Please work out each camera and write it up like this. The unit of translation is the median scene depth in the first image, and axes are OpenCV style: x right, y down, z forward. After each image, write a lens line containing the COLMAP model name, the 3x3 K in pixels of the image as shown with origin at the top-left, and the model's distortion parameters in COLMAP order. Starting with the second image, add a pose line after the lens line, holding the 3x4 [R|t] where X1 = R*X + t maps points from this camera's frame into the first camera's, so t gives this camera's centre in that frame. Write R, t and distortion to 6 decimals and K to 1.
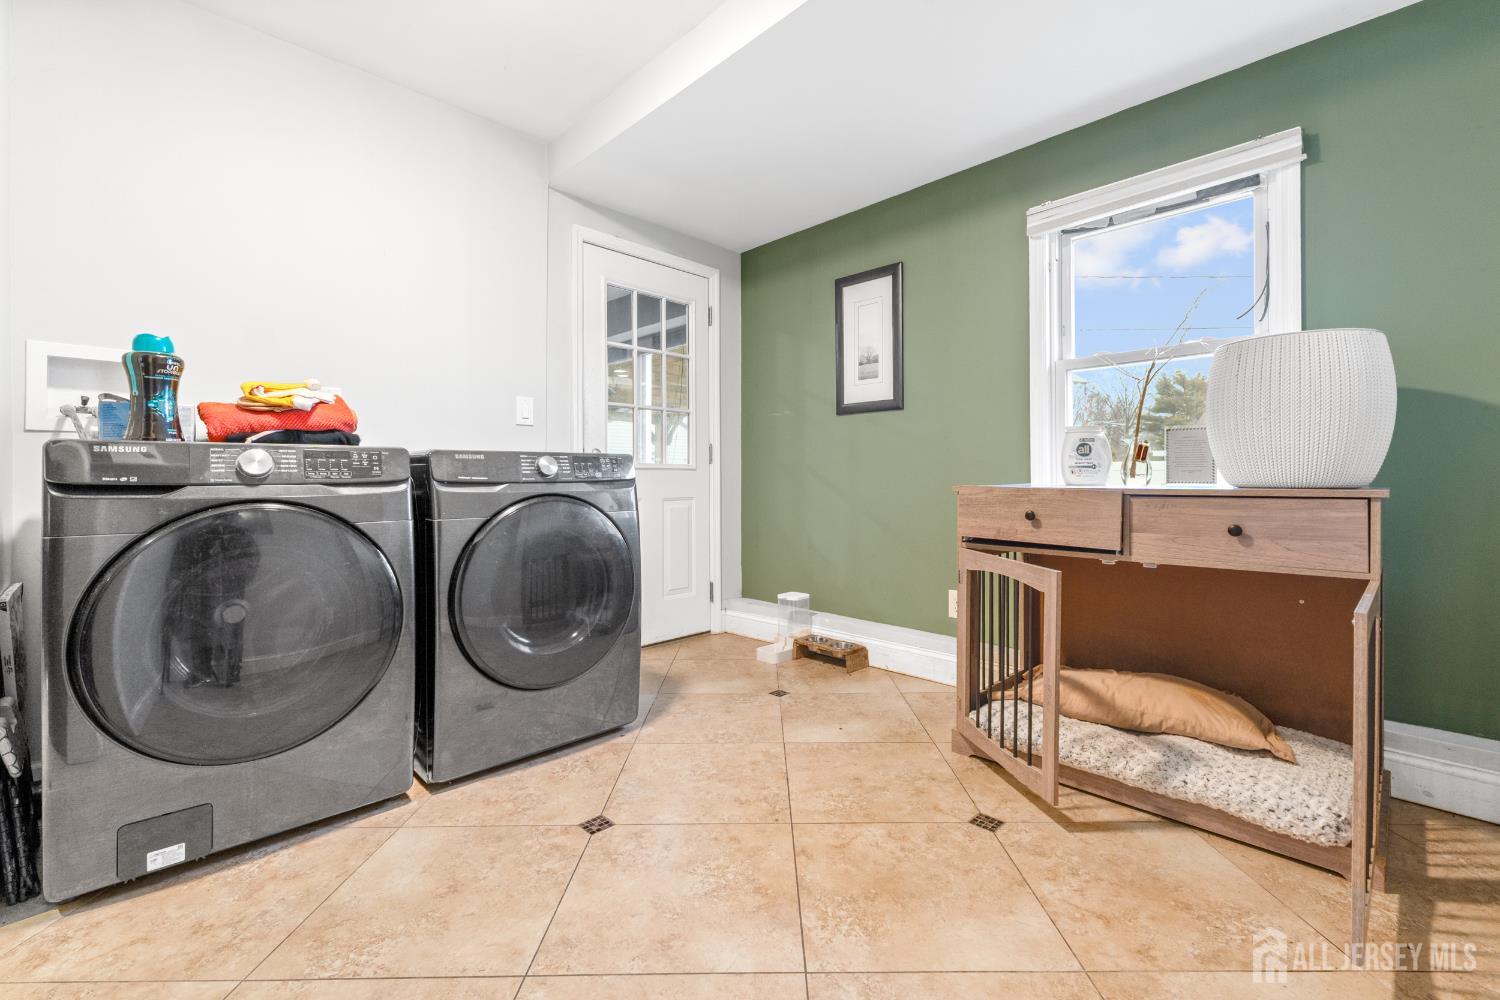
lens RADIAL K [[634.2, 0, 751.6], [0, 634.2, 478.4], [0, 0, 1]] dist [0.010688, 0.000079]
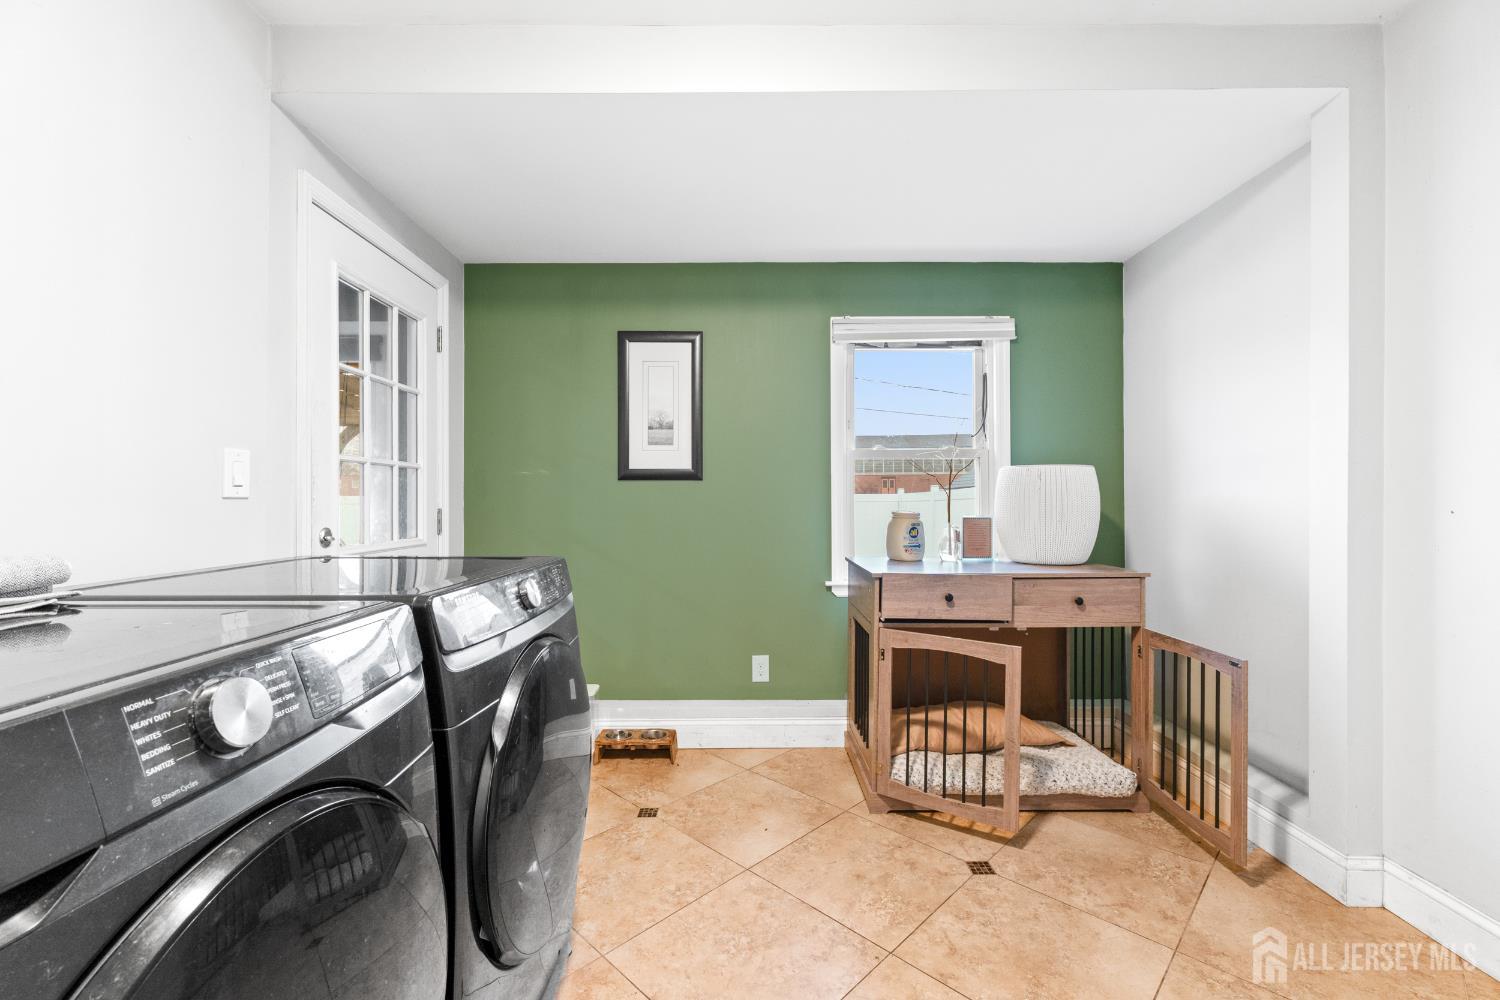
lens RADIAL K [[628.7, 0, 750.0], [0, 628.7, 500.0], [0, 0, 1]] dist [0.006830, 0.000012]
pose [[0.705005, 0.001505, 0.709201, -0.506994], [0.001628, 0.999992, -0.003741, -0.092320], [-0.709201, 0.003792, 0.704996, 0.315772]]
